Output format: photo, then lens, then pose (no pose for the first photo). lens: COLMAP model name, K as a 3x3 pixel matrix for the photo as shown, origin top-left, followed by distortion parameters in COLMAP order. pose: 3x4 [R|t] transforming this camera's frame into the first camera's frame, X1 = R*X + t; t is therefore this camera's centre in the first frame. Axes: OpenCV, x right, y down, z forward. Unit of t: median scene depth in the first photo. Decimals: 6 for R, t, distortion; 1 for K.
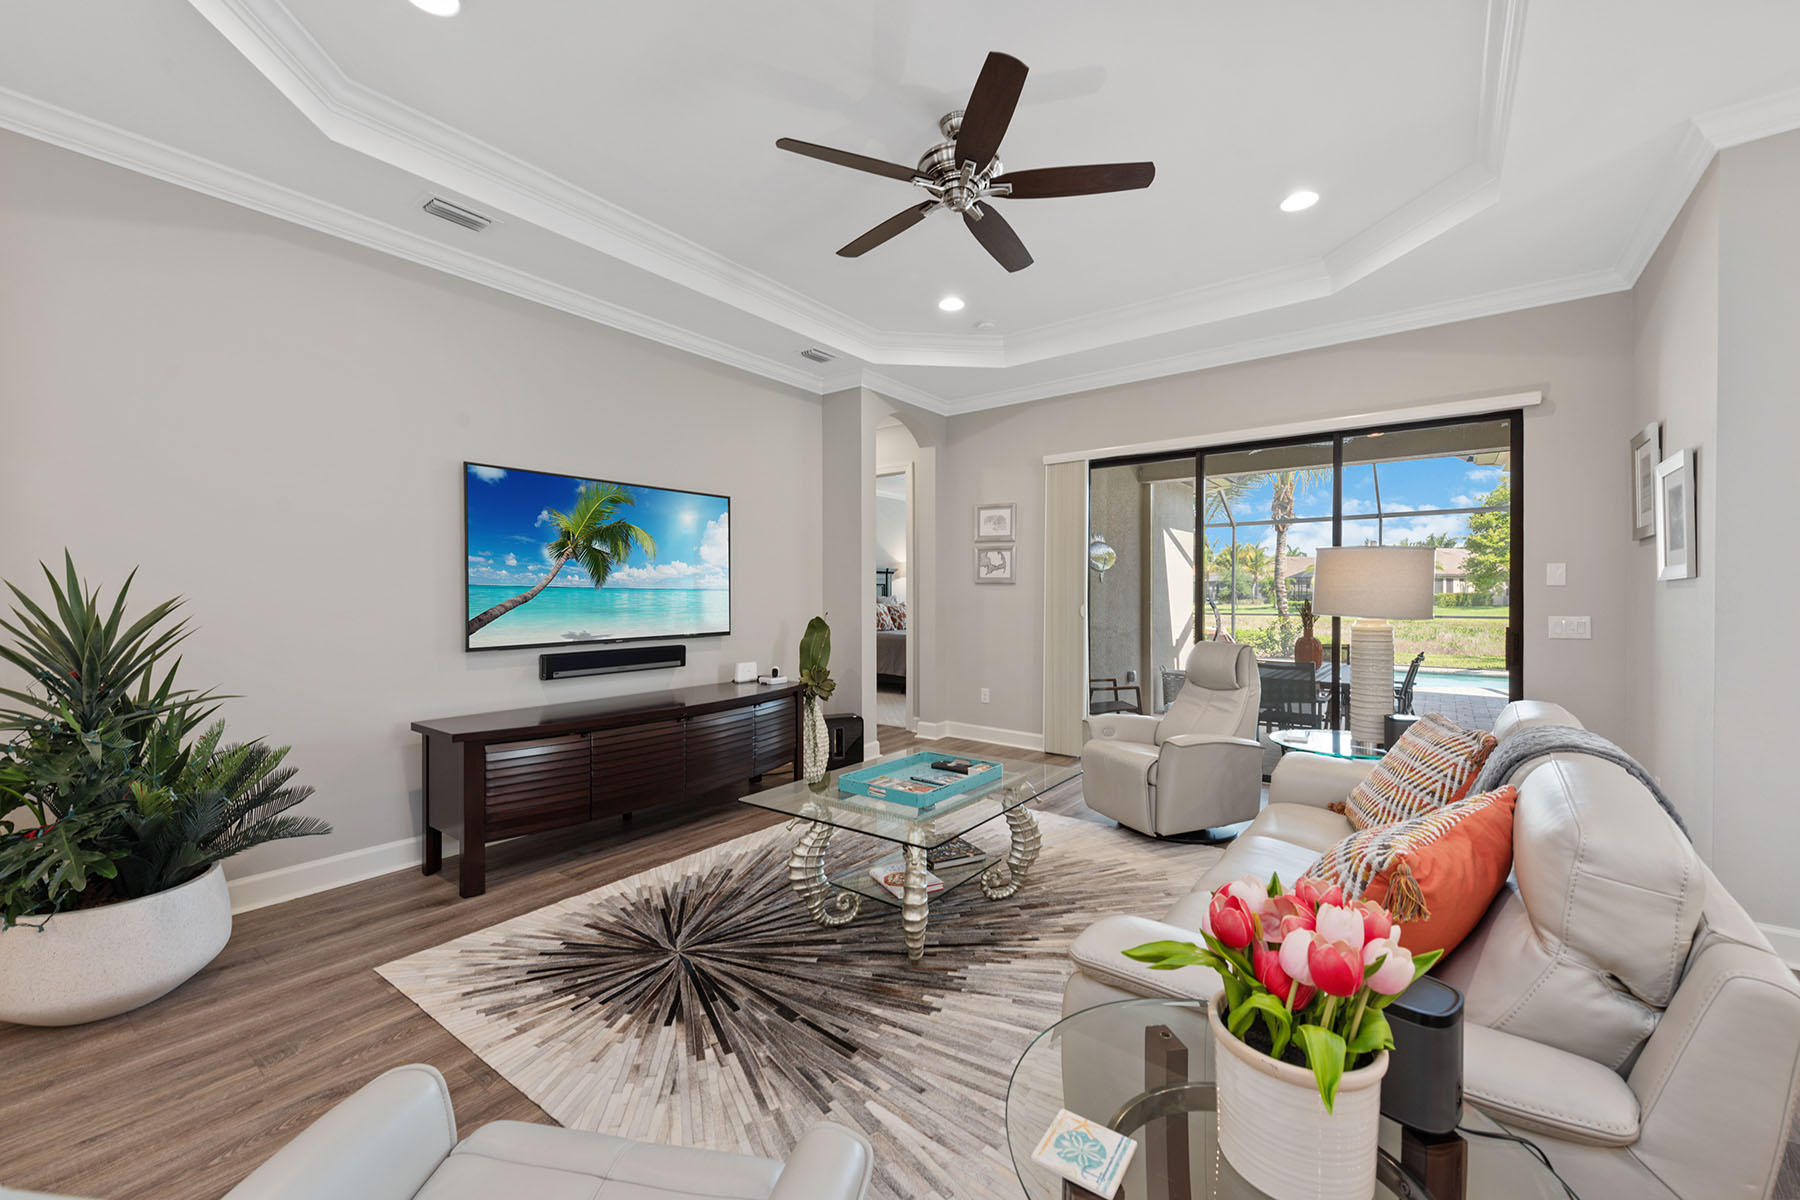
lens RADIAL K [[699.9, 0, 903.6], [0, 699.9, 599.5], [0, 0, 1]] dist [0.006103, -0.000320]
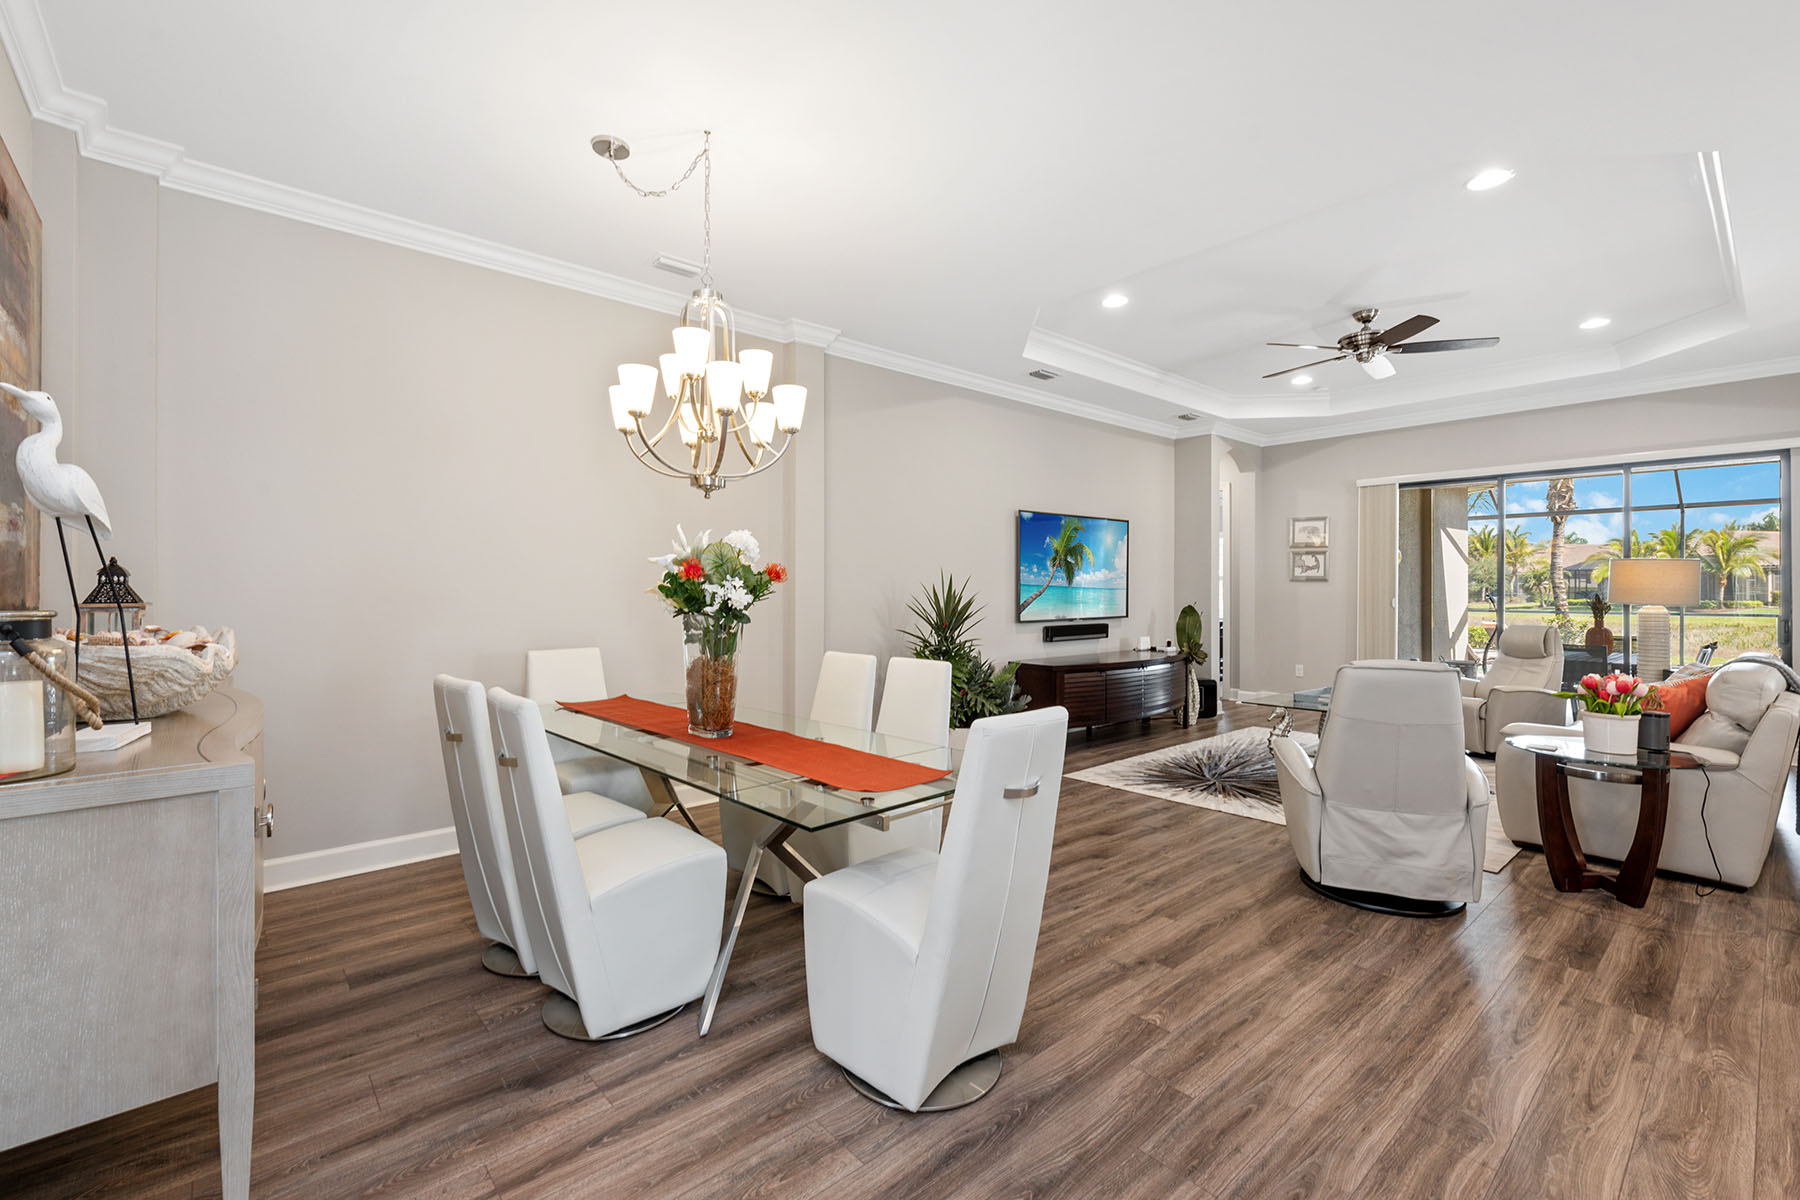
lens RADIAL K [[759.0, 0, 894.6], [0, 759.0, 591.3], [0, 0, 1]] dist [-0.010715, -0.000900]
pose [[0.975441, 0.001257, -0.220256, -0.385406], [-0.002528, 0.999982, -0.005487, 0.006590], [0.220245, 0.005909, 0.975427, -0.630551]]
